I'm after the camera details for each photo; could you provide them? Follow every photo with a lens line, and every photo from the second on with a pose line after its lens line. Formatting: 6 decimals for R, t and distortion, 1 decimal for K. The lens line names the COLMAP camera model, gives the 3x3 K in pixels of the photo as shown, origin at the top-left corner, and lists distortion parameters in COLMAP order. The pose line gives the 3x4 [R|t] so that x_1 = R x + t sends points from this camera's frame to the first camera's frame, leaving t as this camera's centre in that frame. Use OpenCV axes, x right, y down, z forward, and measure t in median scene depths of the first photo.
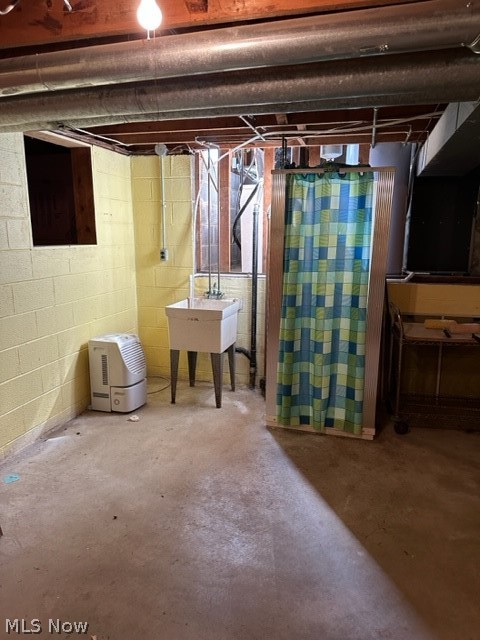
lens RADIAL K [[447.3, 0, 241.6], [0, 447.3, 318.2], [0, 0, 1]] dist [0.069090, -0.094763]
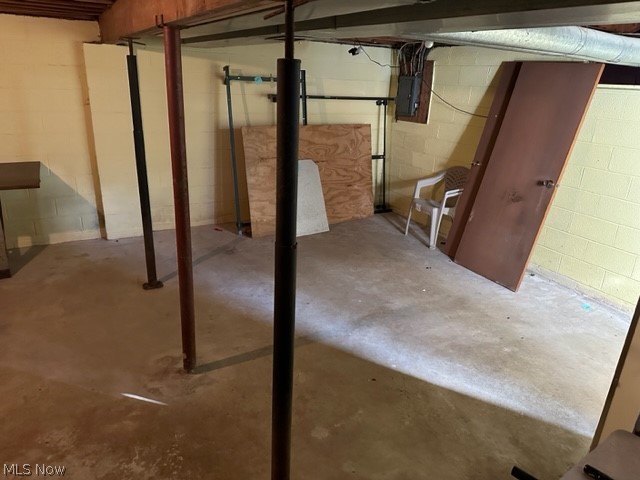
lens RADIAL K [[447.3, 0, 321.7], [0, 447.3, 238.6], [0, 0, 1]] dist [0.069090, -0.094763]
pose [[-0.698221, 0.202677, -0.686593, 1.099341], [-0.197309, 0.867455, 0.456717, -0.348423], [0.688154, 0.454361, -0.565685, 1.239243]]
